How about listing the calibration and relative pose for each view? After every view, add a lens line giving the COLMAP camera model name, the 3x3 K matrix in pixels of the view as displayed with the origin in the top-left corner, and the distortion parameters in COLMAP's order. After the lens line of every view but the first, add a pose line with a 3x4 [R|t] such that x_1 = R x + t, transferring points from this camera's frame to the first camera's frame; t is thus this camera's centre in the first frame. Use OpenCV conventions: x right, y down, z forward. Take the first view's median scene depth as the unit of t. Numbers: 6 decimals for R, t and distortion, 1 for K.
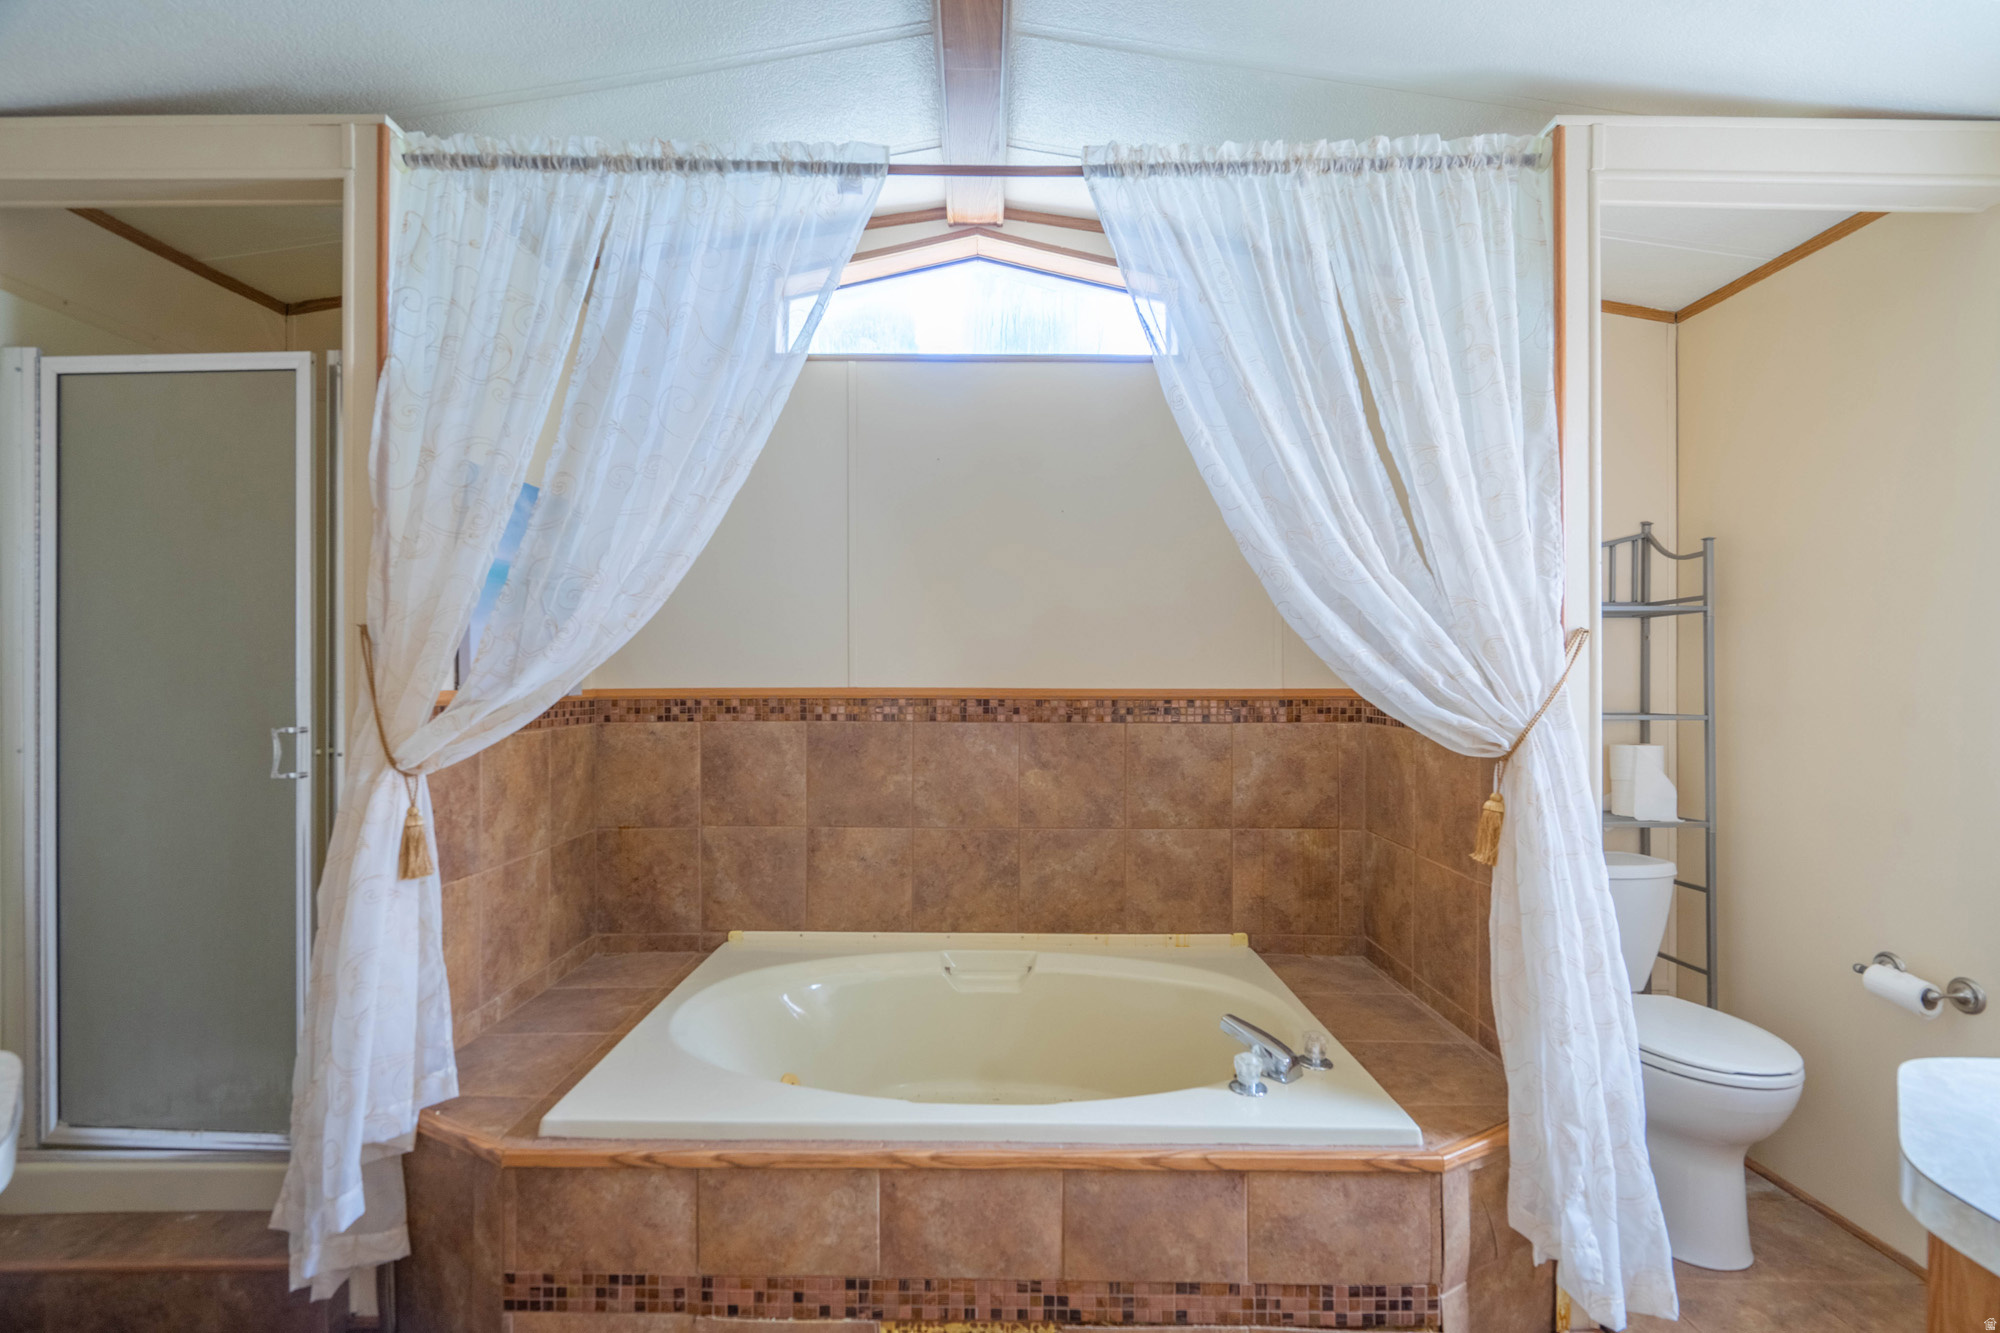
lens RADIAL K [[917.1, 0, 985.4], [0, 917.1, 683.5], [0, 0, 1]] dist [-0.005034, 0.003467]
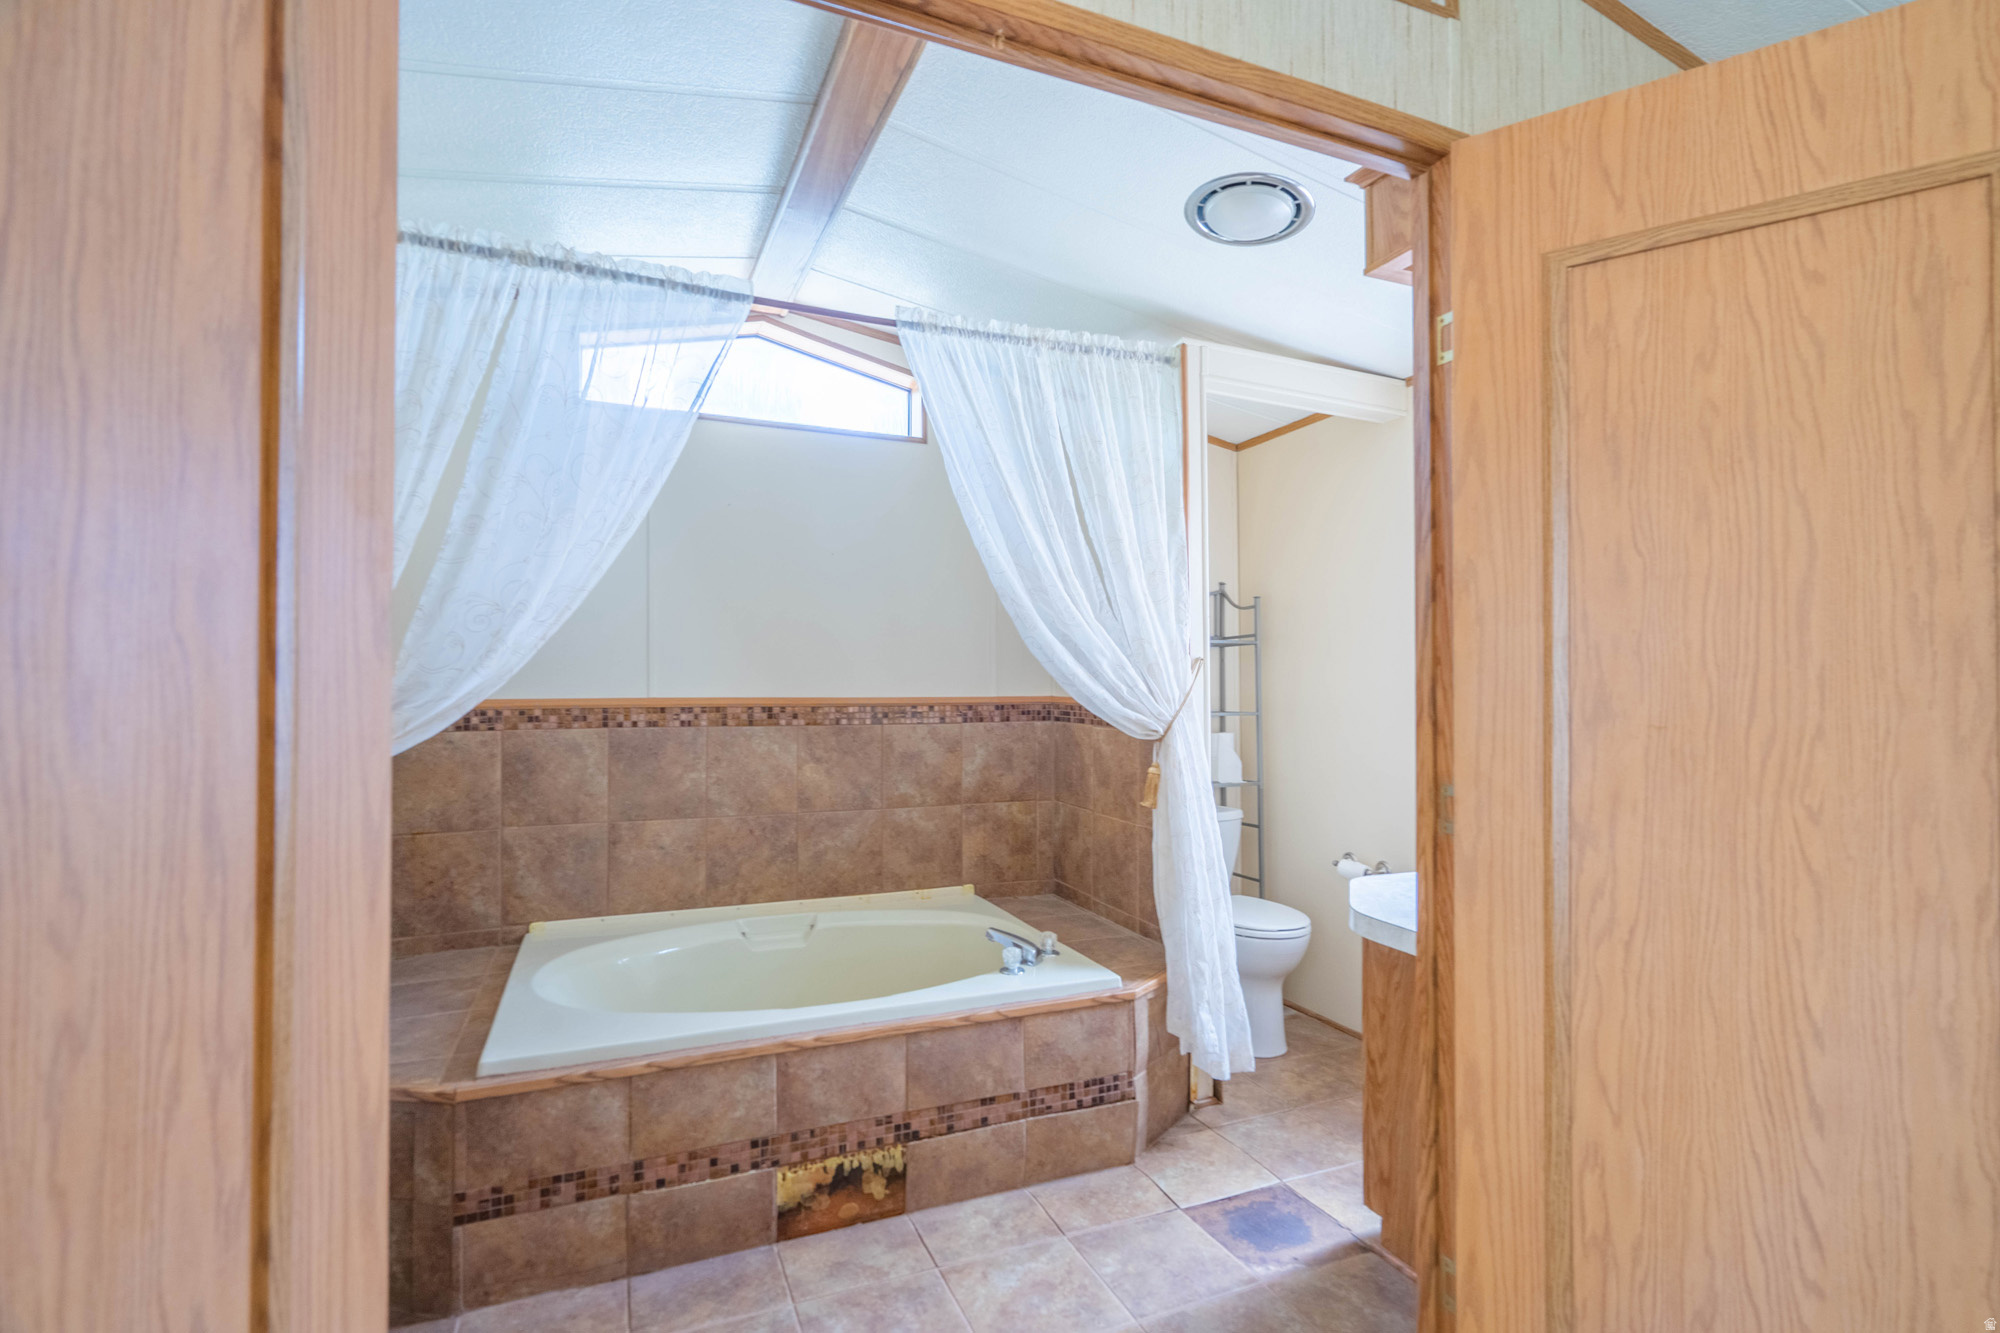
lens RADIAL K [[917.1, 0, 988.6], [0, 917.1, 674.5], [0, 0, 1]] dist [-0.005034, 0.003467]
pose [[0.920480, 0.003179, 0.390777, -0.307439], [0.004557, 0.999812, -0.018868, -0.001767], [-0.390764, 0.019148, 0.920292, -0.323364]]
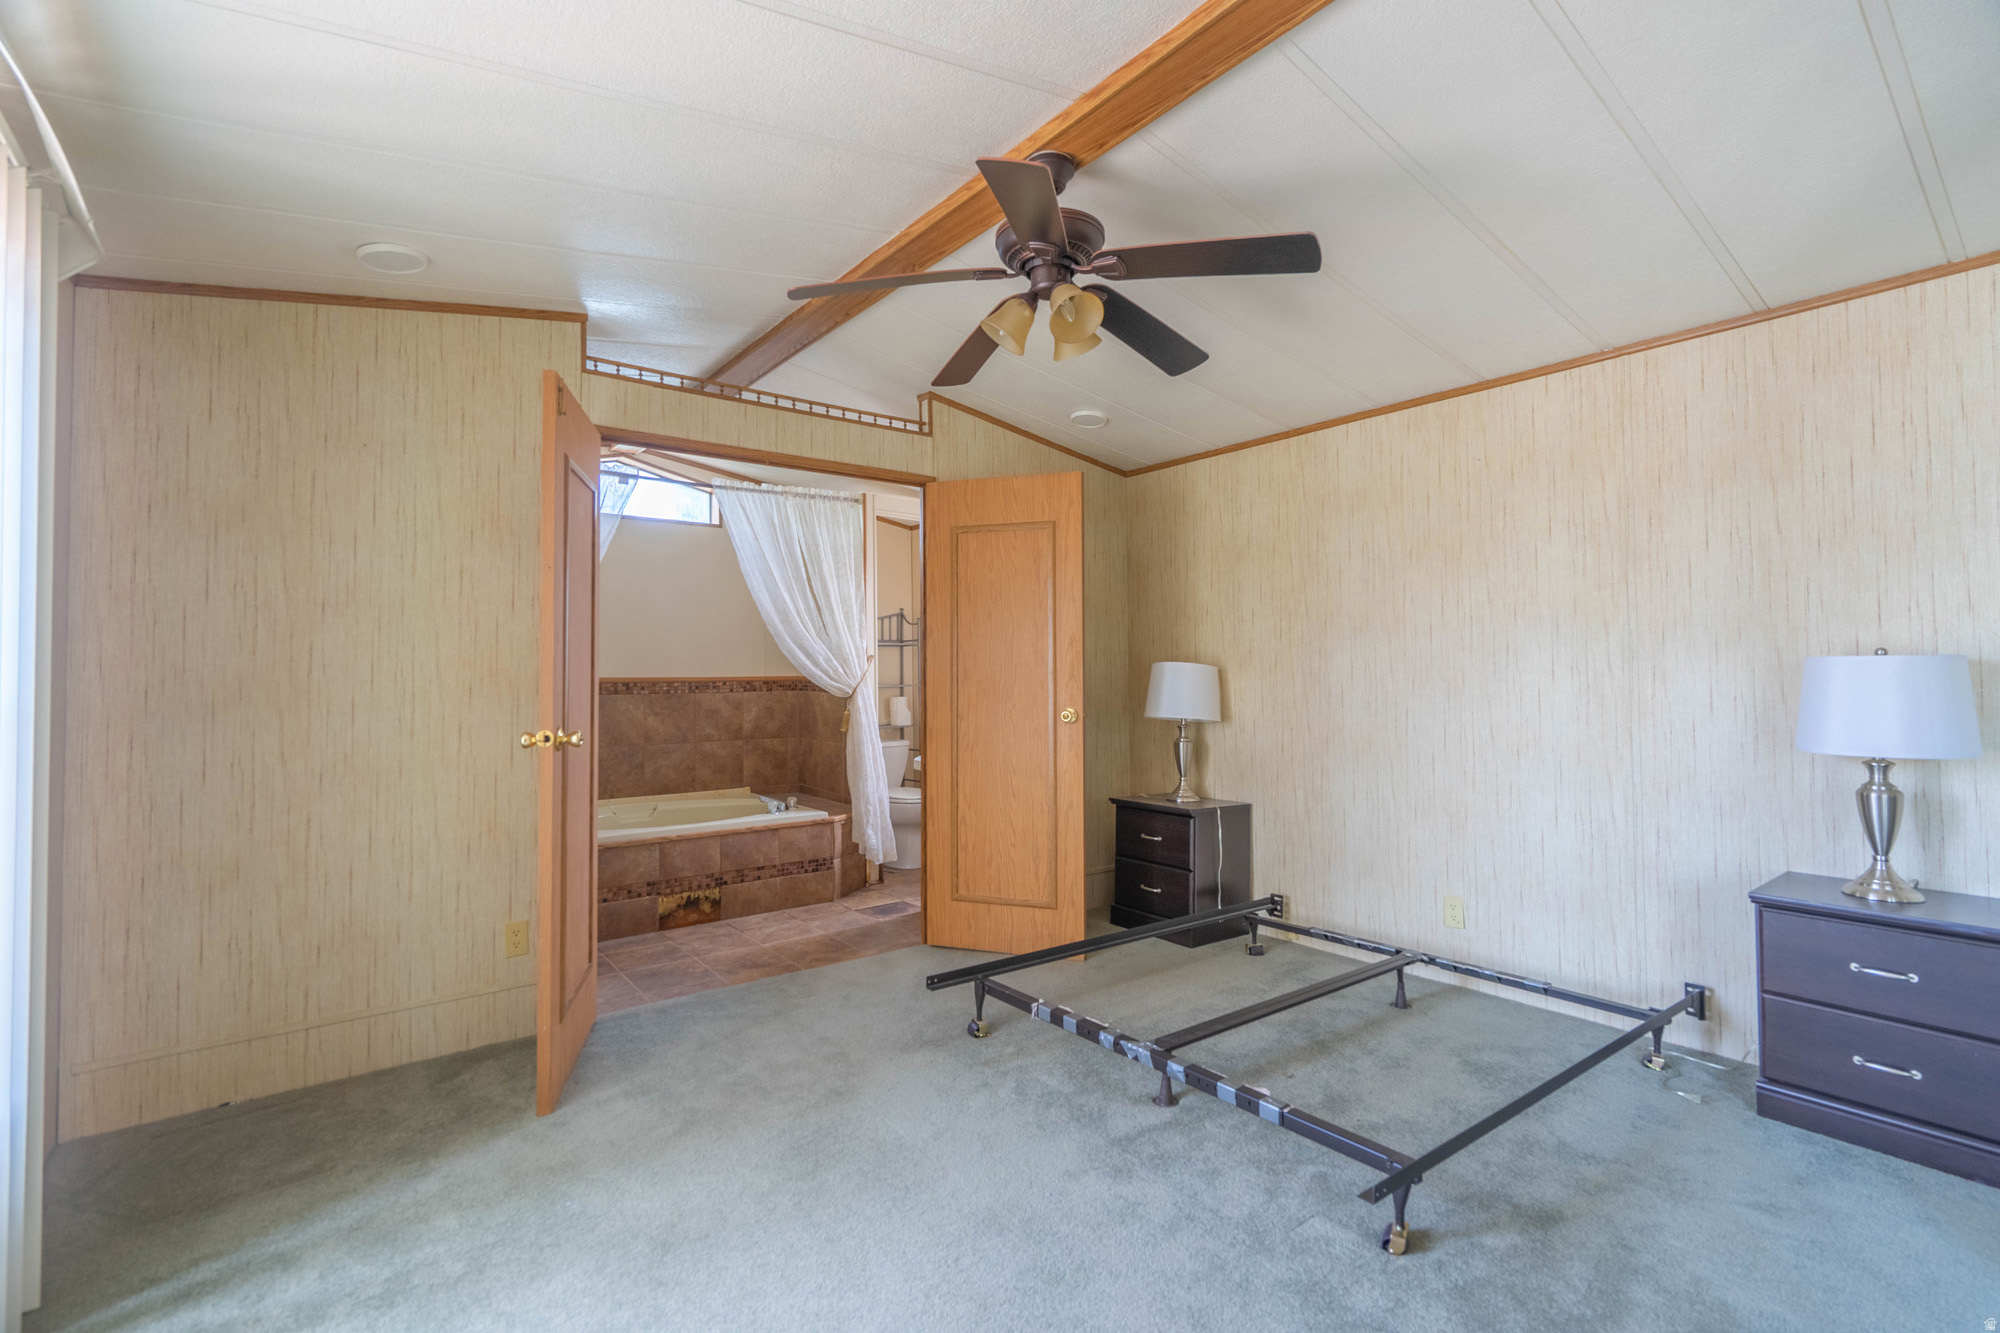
lens RADIAL K [[917.1, 0, 1001.7], [0, 917.1, 649.4], [0, 0, 1]] dist [-0.005034, 0.003467]
pose [[0.786031, 0.007434, 0.618143, -0.910956], [0.011147, 0.999595, -0.026196, 0.007600], [-0.618087, 0.027482, 0.785629, -1.686435]]
